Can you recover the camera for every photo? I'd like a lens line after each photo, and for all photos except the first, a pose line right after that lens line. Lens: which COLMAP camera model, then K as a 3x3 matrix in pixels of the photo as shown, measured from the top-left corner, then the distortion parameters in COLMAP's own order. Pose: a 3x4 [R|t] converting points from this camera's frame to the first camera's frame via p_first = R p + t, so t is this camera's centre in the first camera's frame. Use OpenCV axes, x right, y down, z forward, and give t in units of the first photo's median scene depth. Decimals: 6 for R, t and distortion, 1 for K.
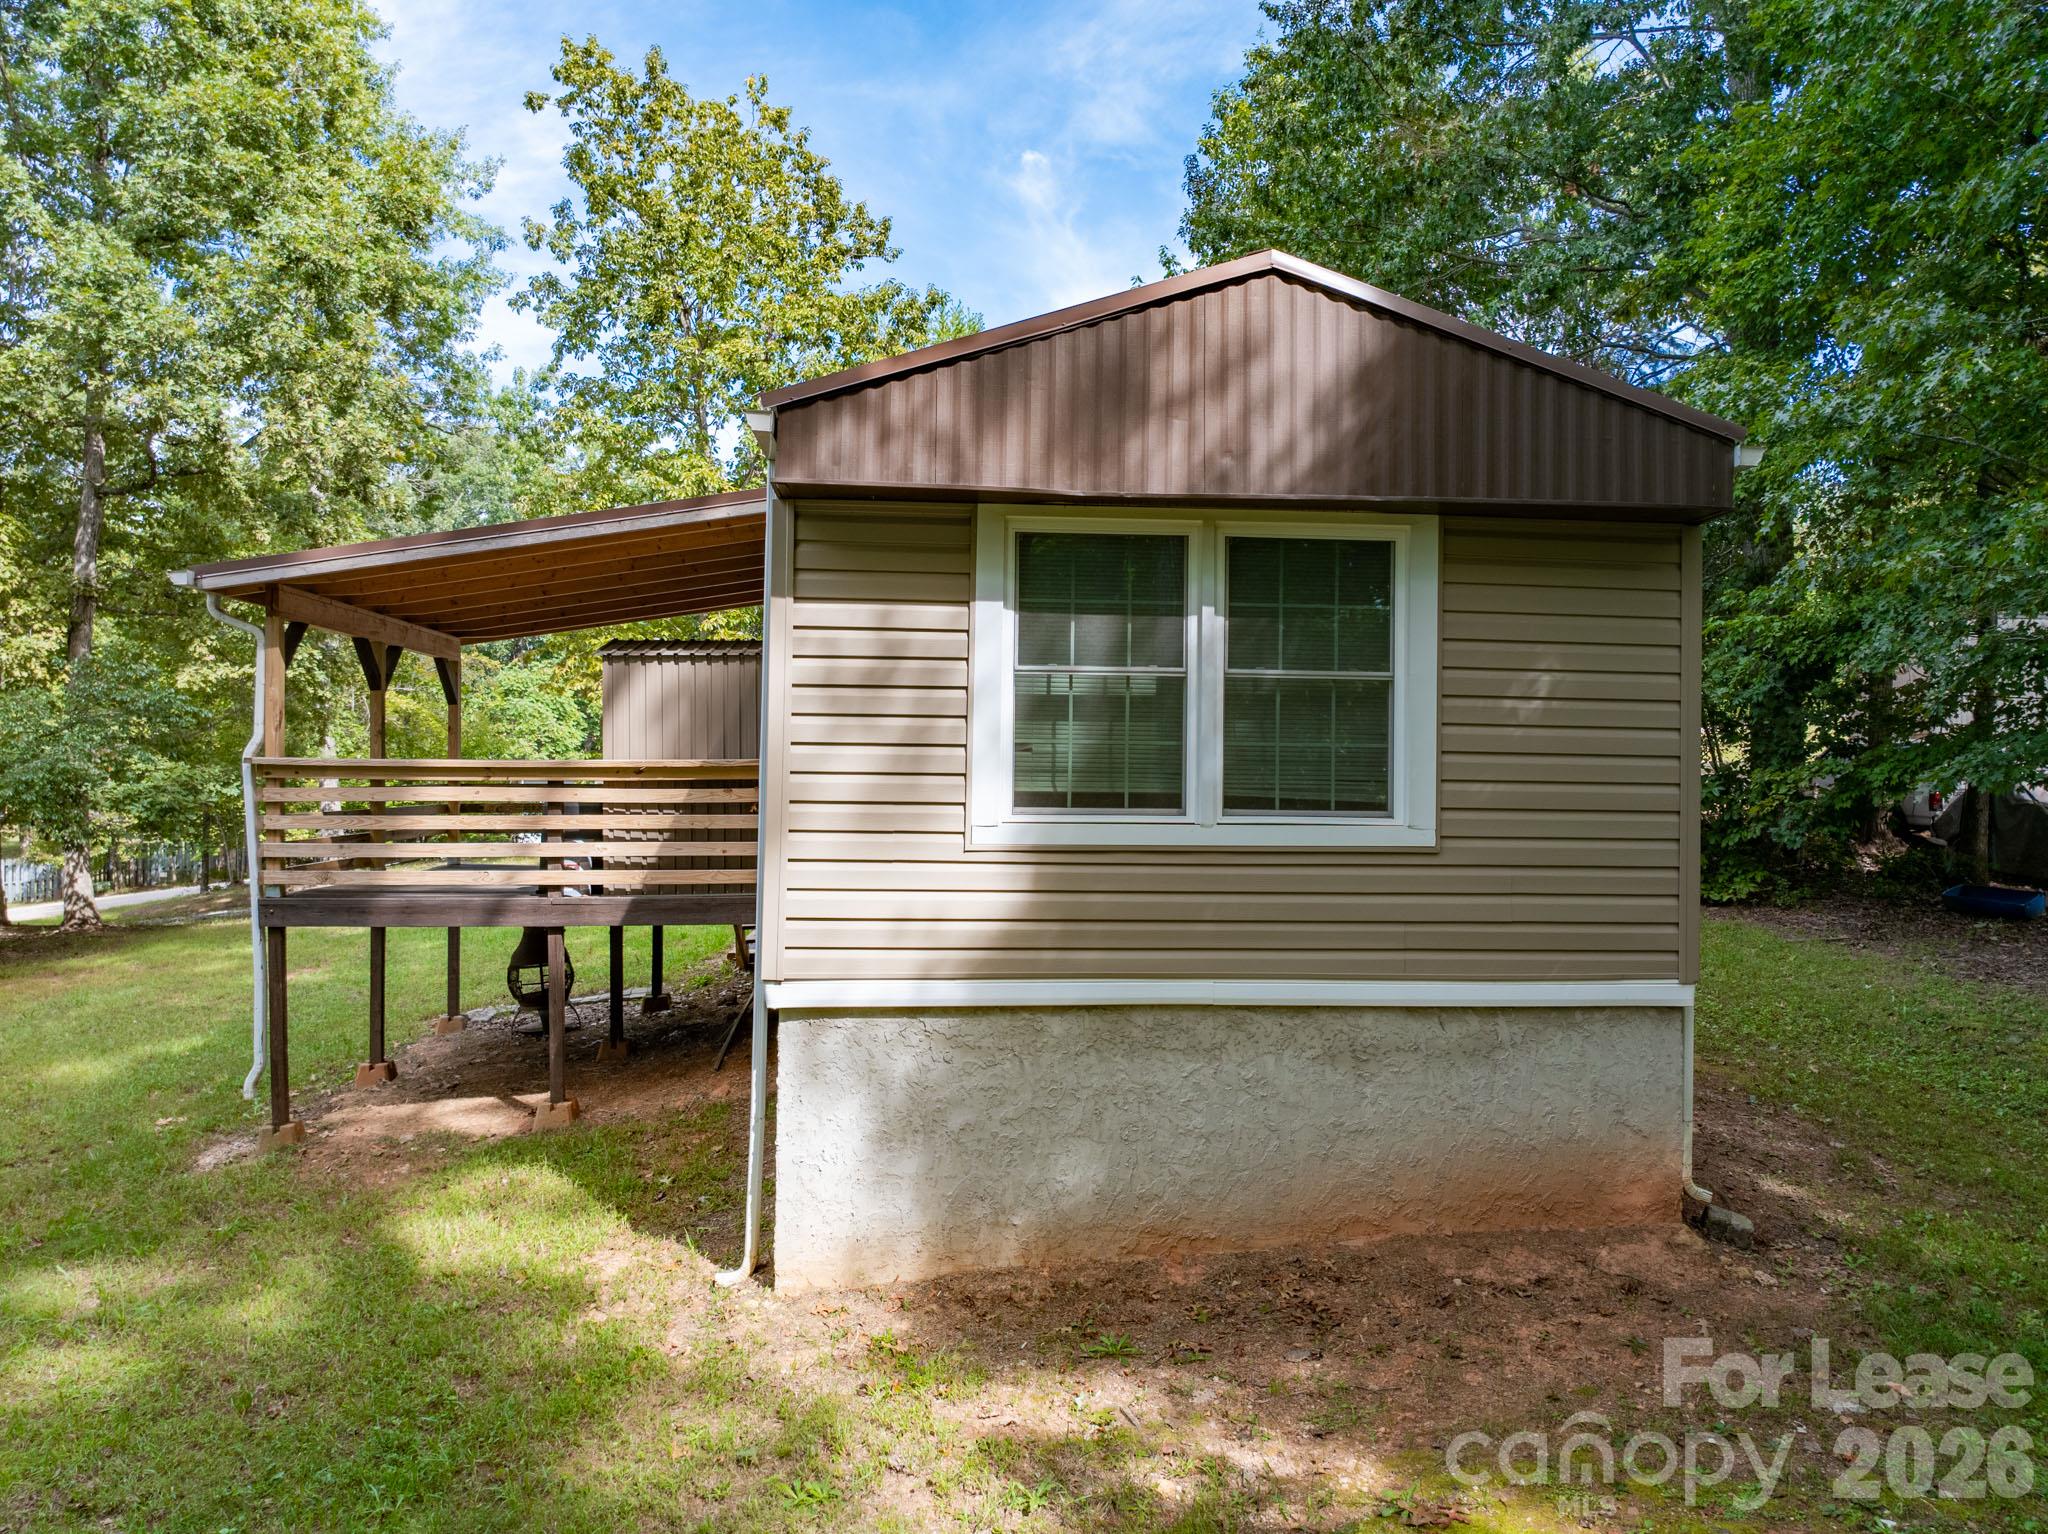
lens RADIAL K [[1419.5, 0, 1037.9], [0, 1419.5, 765.8], [0, 0, 1]] dist [-0.021093, -0.014638]
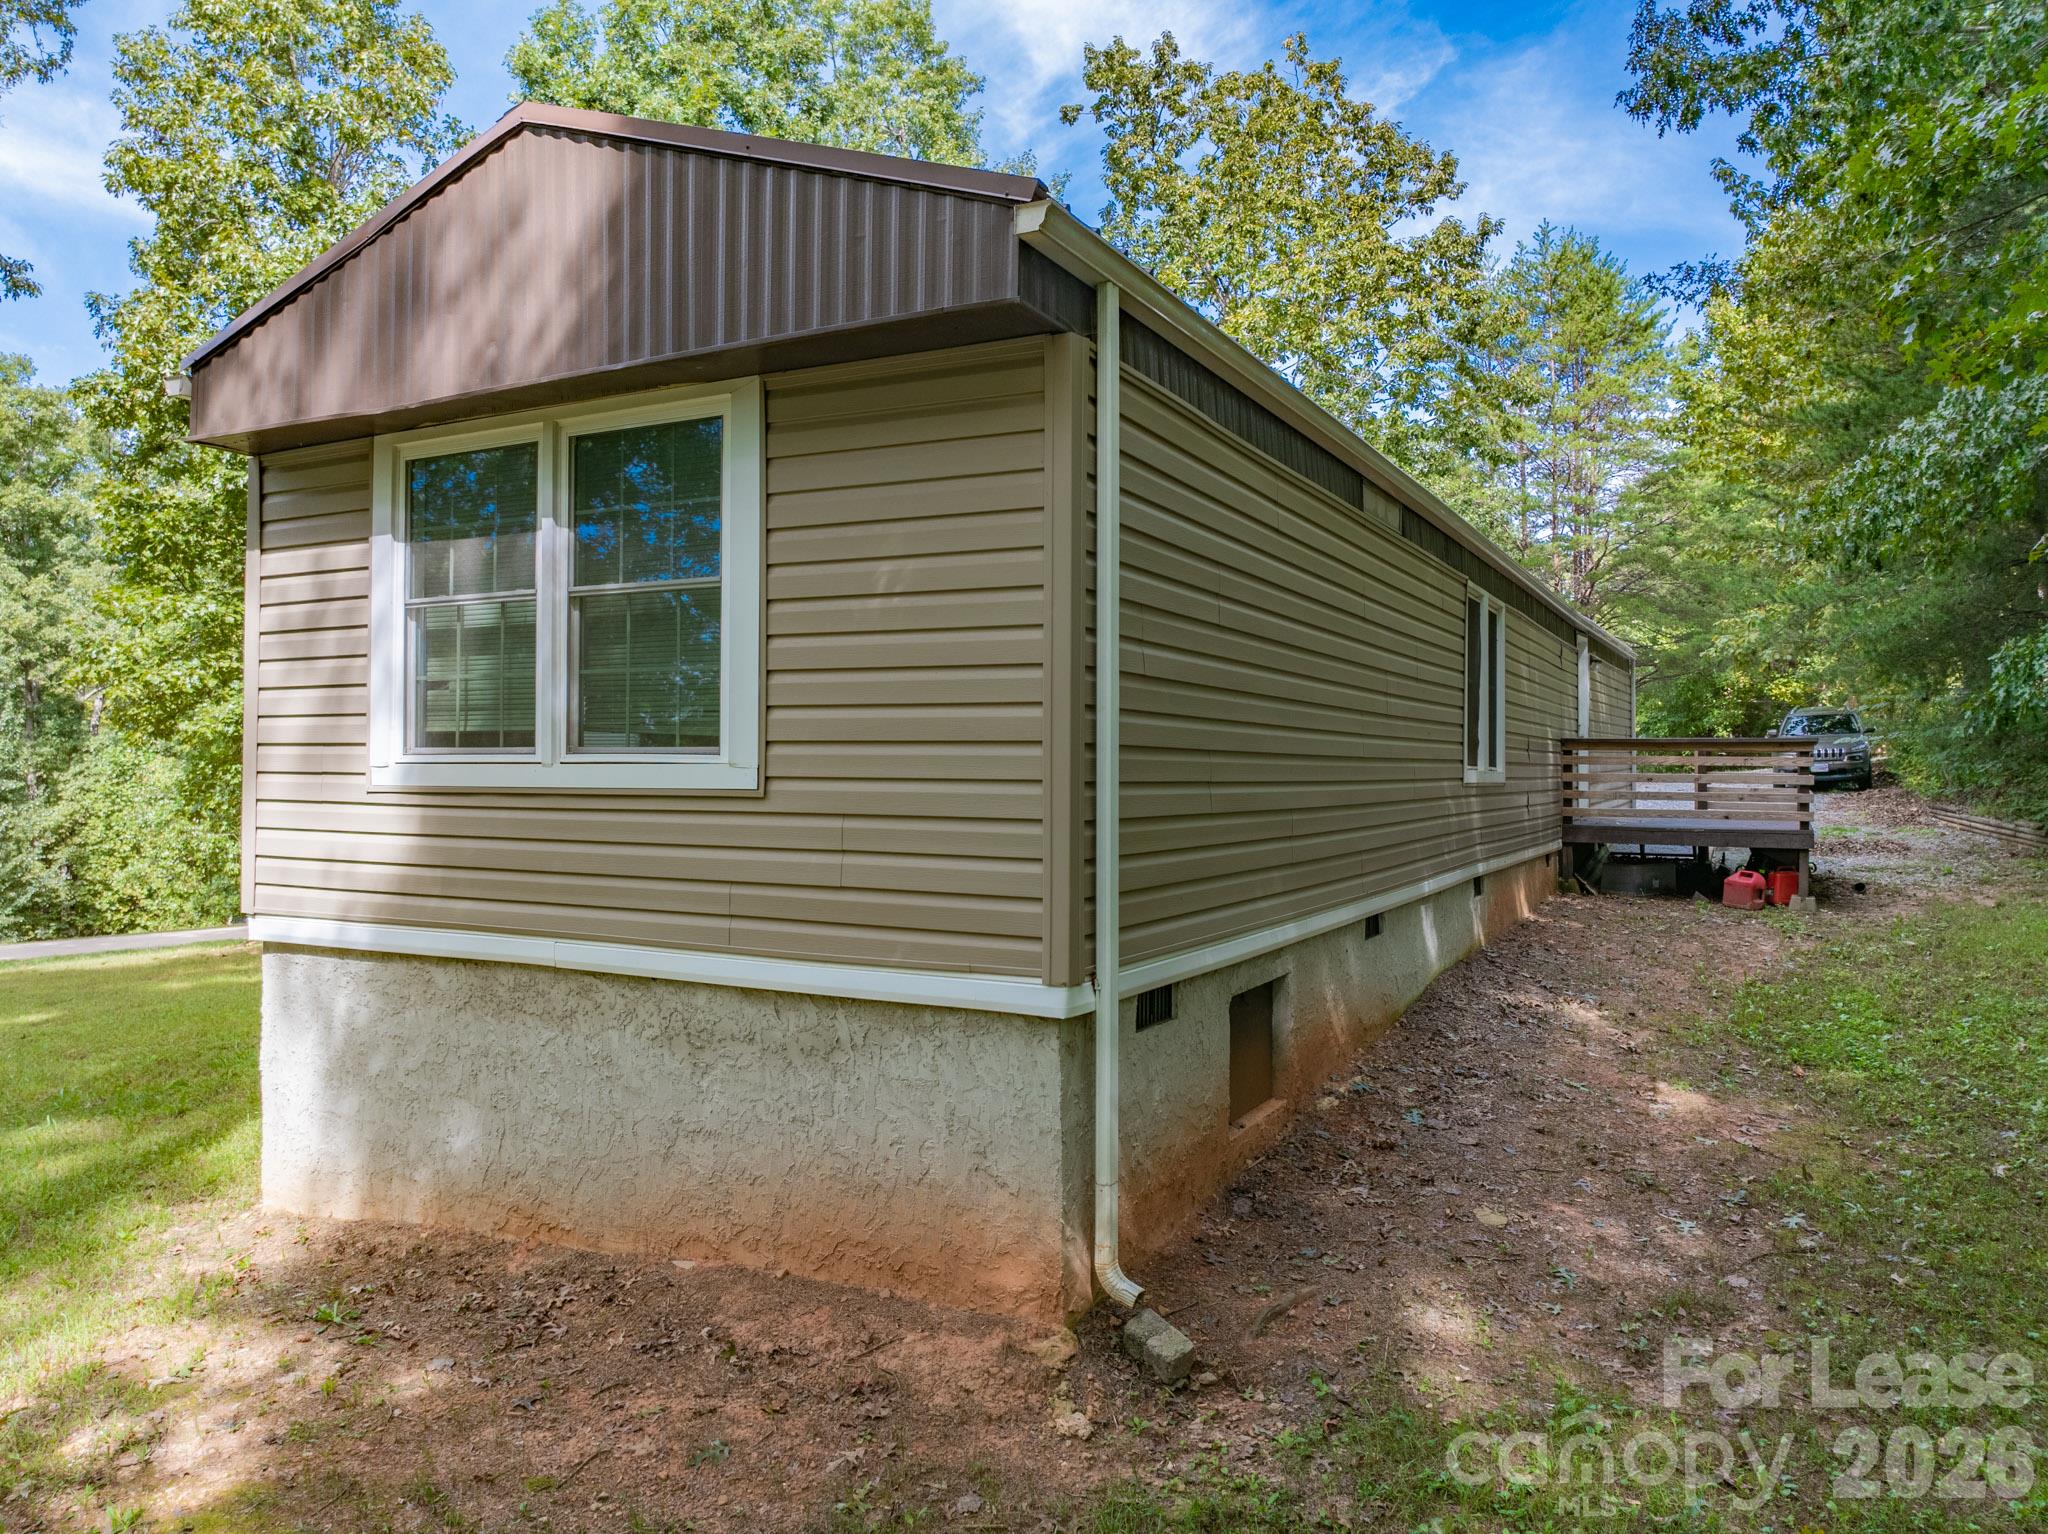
lens RADIAL K [[1419.5, 0, 1030.4], [0, 1419.5, 766.1], [0, 0, 1]] dist [-0.021093, -0.014638]
pose [[0.854922, -0.007212, -0.518706, 0.832225], [0.012077, 0.999909, 0.006003, 0.040980], [0.518616, -0.011396, 0.854931, 0.395482]]
